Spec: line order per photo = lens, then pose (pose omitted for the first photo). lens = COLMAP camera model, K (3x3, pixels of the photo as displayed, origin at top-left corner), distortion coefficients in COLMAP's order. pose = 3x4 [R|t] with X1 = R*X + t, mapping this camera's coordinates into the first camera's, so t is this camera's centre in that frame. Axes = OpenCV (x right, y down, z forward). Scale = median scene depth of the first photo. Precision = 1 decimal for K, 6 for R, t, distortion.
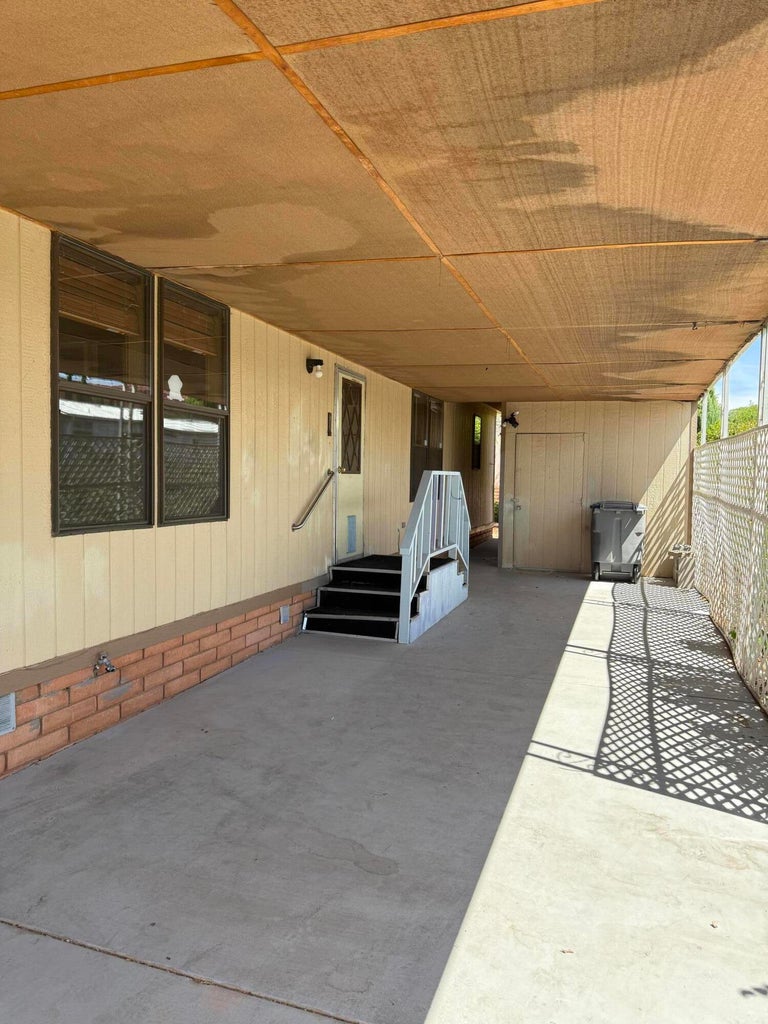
lens RADIAL K [[732.0, 0, 383.3], [0, 732.0, 513.6], [0, 0, 1]] dist [0.038920, -0.045650]
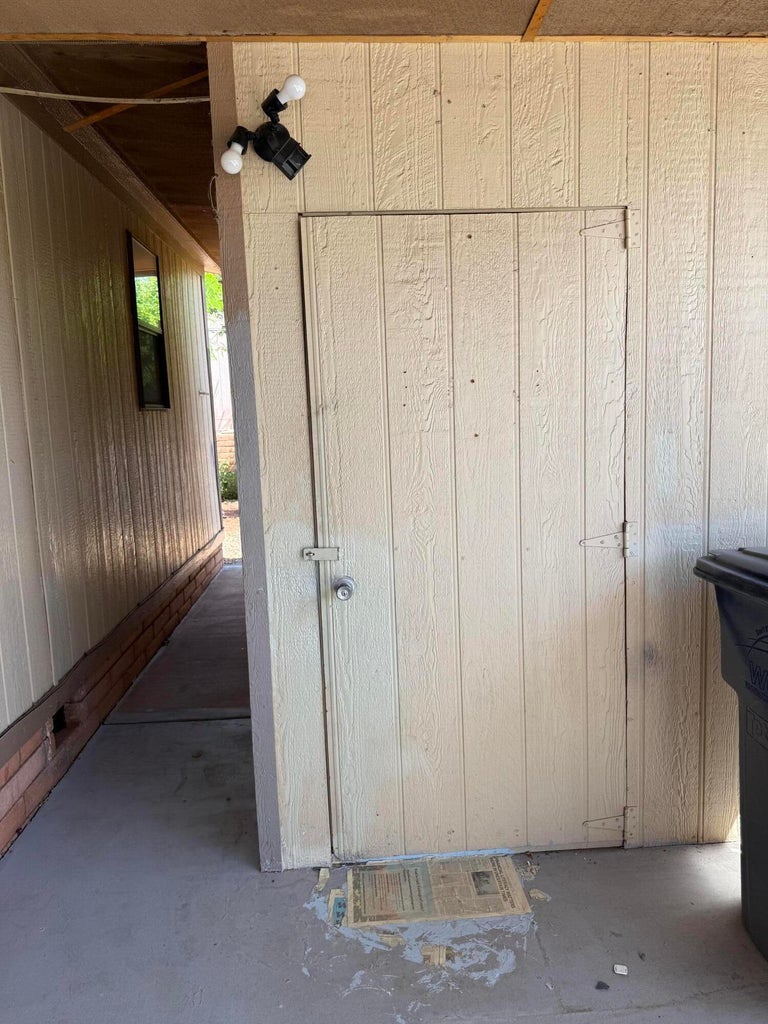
lens RADIAL K [[732.0, 0, 383.2], [0, 732.0, 513.1], [0, 0, 1]] dist [0.038920, -0.045650]
pose [[0.933145, -0.099933, 0.345332, 0.127264], [0.070833, 0.992866, 0.095916, -0.048499], [-0.352453, -0.065043, 0.933566, 0.806240]]
